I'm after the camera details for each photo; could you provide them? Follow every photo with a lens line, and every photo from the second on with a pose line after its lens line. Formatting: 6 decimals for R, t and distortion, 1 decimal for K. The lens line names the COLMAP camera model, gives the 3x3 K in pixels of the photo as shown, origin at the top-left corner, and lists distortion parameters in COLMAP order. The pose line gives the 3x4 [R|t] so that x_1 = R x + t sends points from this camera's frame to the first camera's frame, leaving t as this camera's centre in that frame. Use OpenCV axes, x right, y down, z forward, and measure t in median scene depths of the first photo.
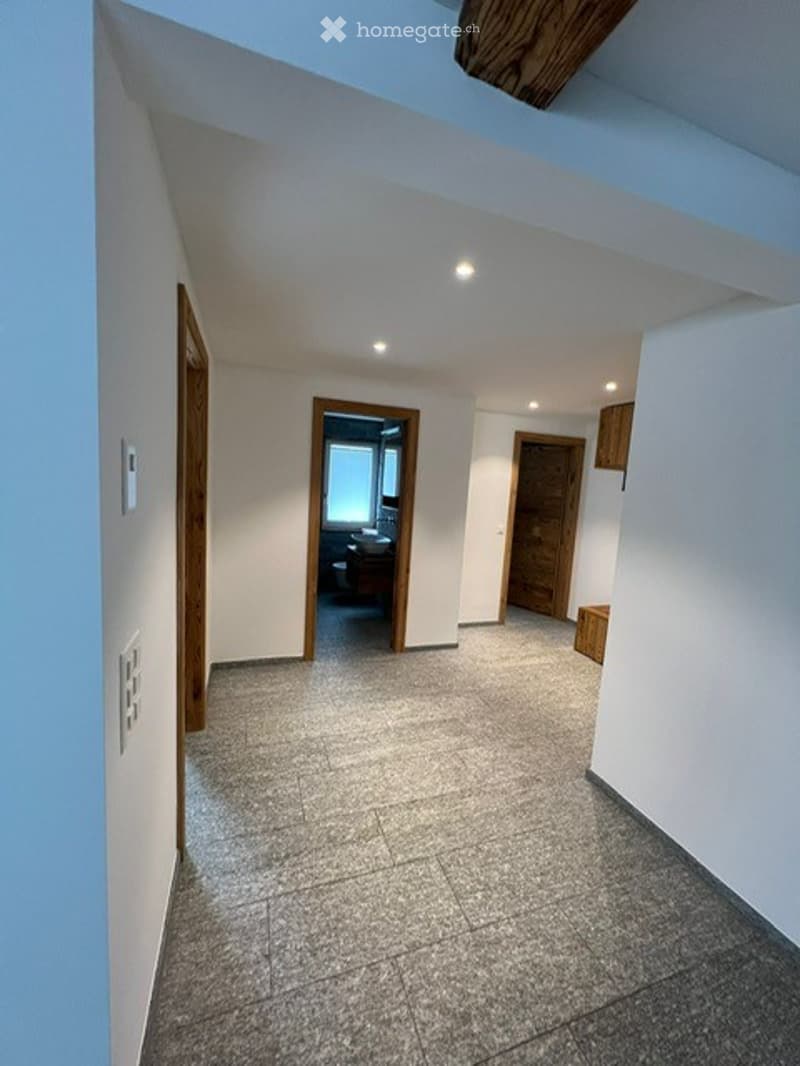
lens RADIAL K [[424.0, 0, 402.5], [0, 424.0, 531.9], [0, 0, 1]] dist [-0.003088, 0.000001]
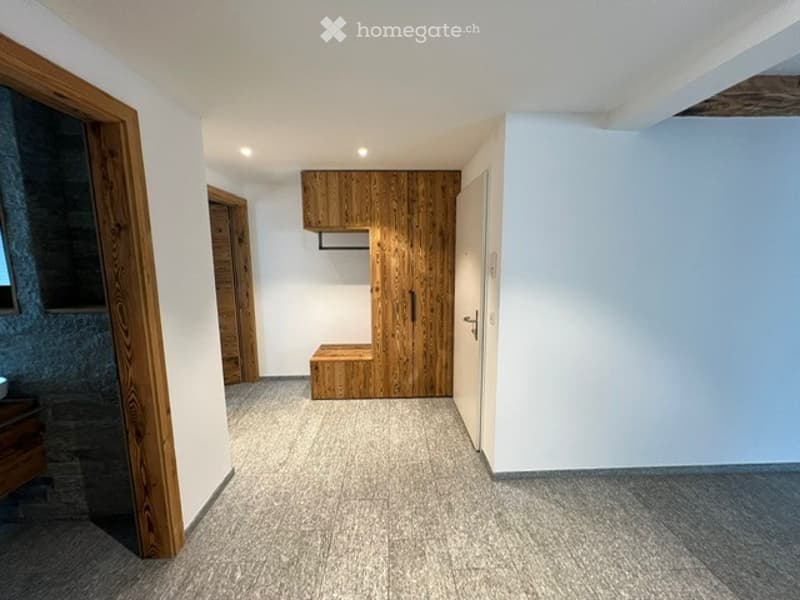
lens RADIAL K [[318.2, 0, 400.9], [0, 318.2, 300.3], [0, 0, 1]] dist [-0.003088, 0.000001]
pose [[0.309752, -0.193922, 0.930832, -0.244812], [0.138097, 0.977776, 0.157748, -0.070621], [-0.940735, 0.079682, 0.329648, 0.542232]]
